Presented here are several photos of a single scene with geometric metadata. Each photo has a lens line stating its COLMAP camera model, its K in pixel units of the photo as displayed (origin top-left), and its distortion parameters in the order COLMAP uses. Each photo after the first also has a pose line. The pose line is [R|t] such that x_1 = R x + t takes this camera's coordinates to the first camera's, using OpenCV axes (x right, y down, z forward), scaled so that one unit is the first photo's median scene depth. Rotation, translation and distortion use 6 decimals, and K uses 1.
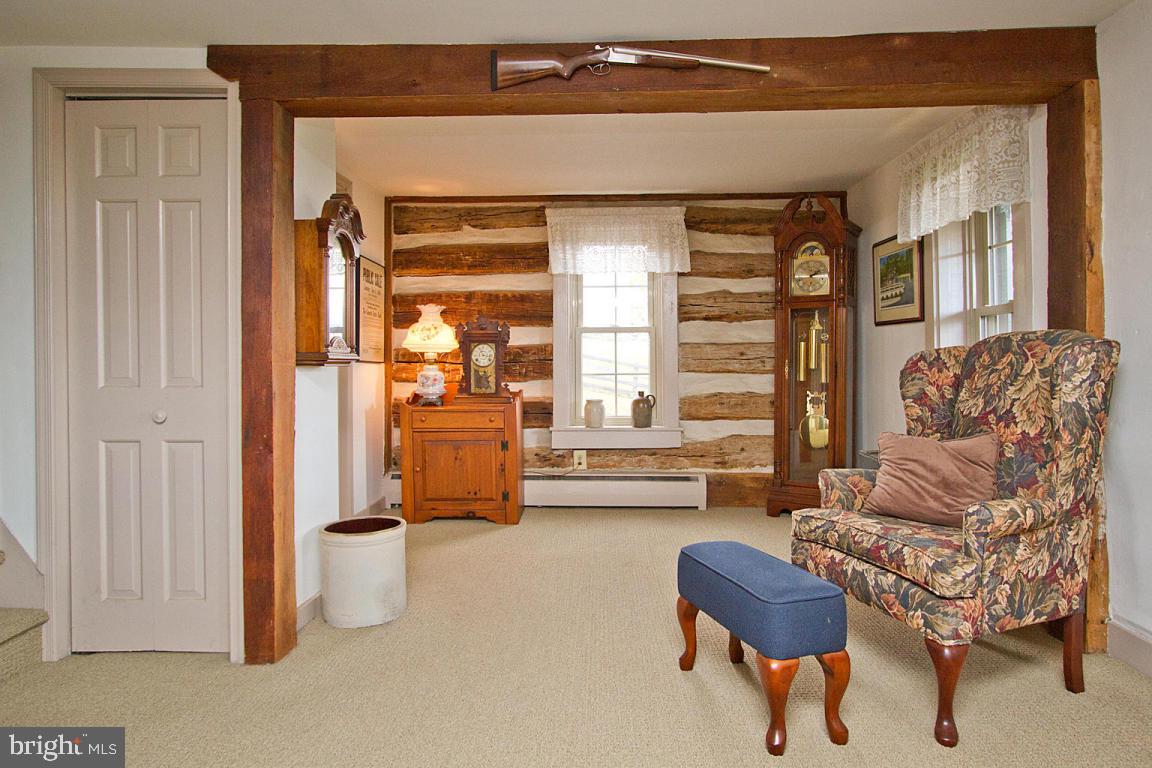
lens RADIAL K [[722.4, 0, 576.0], [0, 722.4, 384.0], [0, 0, 1]] dist [-0.010401, 0.000934]
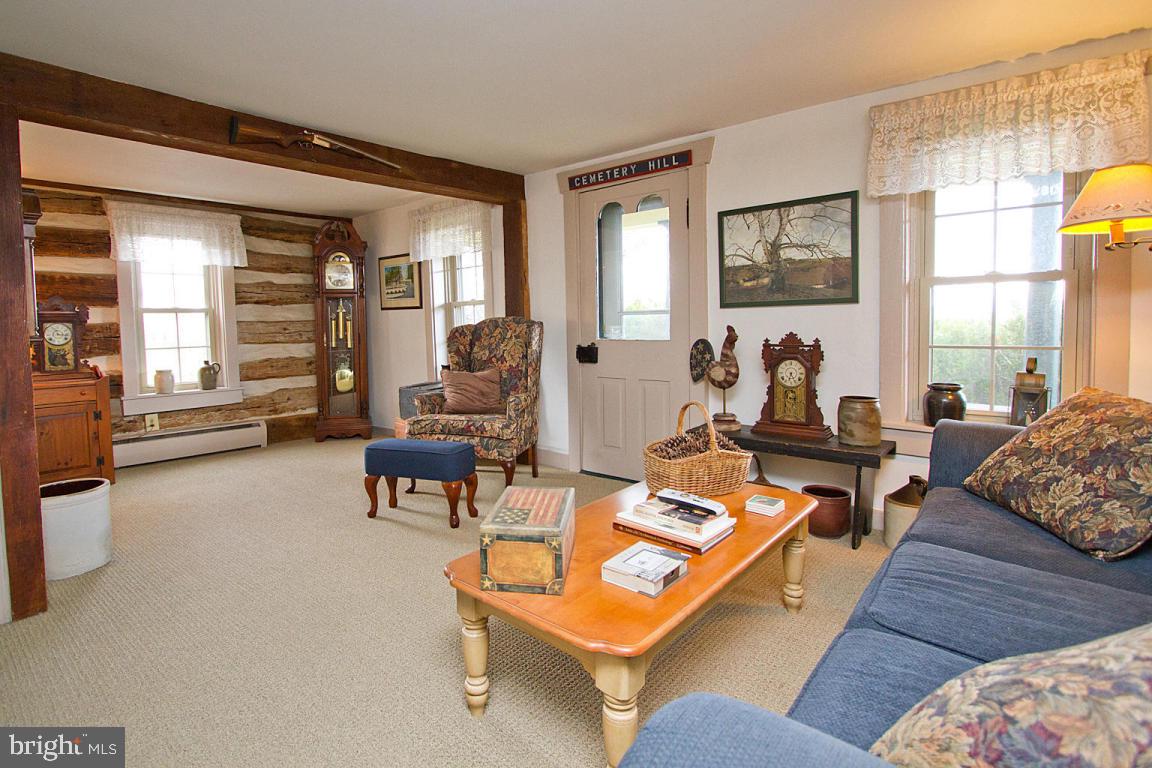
lens RADIAL K [[557.9, 0, 567.2], [0, 557.9, 378.3], [0, 0, 1]] dist [-0.003369, -0.000675]
pose [[0.637510, -0.082184, 0.766046, -0.262494], [0.041735, 0.996518, 0.072177, -0.002926], [-0.769311, -0.014043, 0.638720, -0.090557]]
